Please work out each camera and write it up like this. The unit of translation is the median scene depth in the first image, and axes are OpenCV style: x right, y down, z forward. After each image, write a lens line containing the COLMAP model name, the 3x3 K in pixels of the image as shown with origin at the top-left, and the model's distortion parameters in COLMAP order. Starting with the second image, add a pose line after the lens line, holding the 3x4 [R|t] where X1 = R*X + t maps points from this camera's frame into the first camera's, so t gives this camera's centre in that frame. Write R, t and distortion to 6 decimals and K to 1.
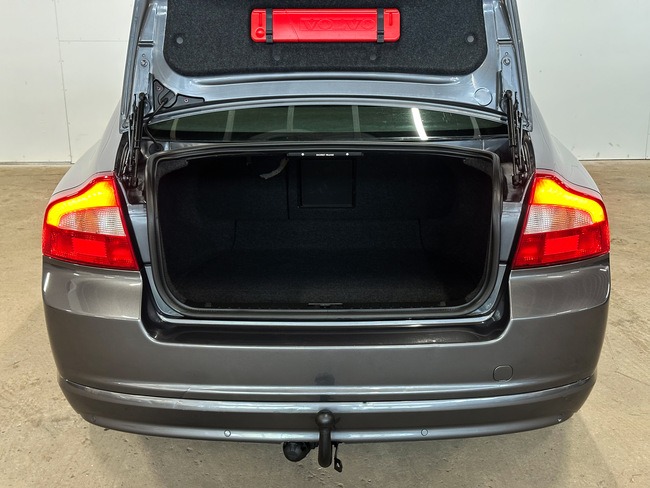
lens RADIAL K [[916.2, 0, 330.7], [0, 916.2, 241.9], [0, 0, 1]] dist [0.136331, 0.000000]
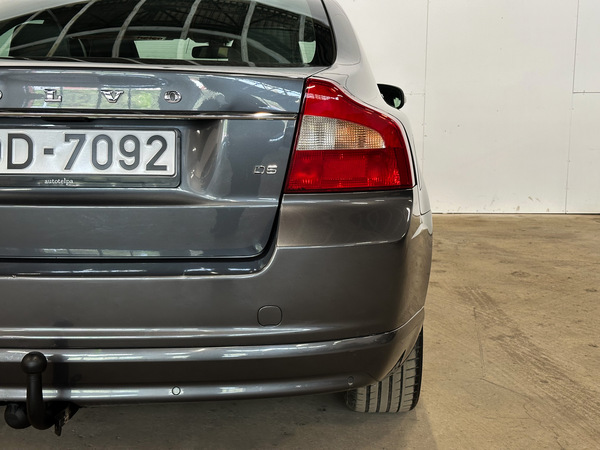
lens RADIAL K [[837.1, 0, 297.3], [0, 837.1, 226.4], [0, 0, 1]] dist [0.163696, 0.000000]
pose [[0.999451, 0.013315, -0.030326, 0.176084], [-0.017247, 0.990921, -0.133332, 0.123171], [0.028275, 0.133781, 0.990607, 0.186822]]
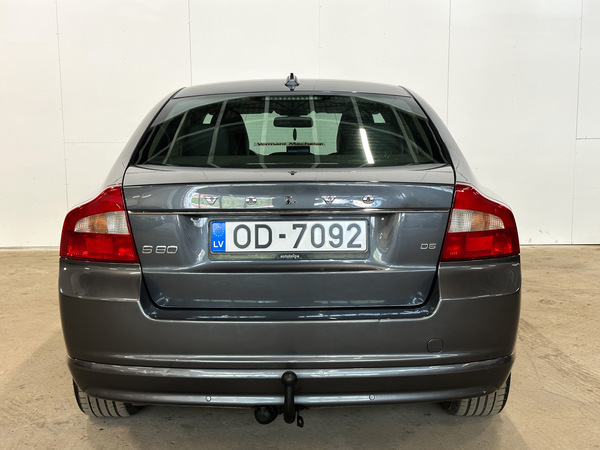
lens RADIAL K [[845.3, 0, 303.5], [0, 845.3, 227.8], [0, 0, 1]] dist [0.148432, 0.000000]
pose [[0.999981, -0.000479, 0.006121, 0.004255], [0.001412, 0.988187, -0.153248, 0.121344], [-0.005975, 0.153254, 0.988169, -0.101811]]
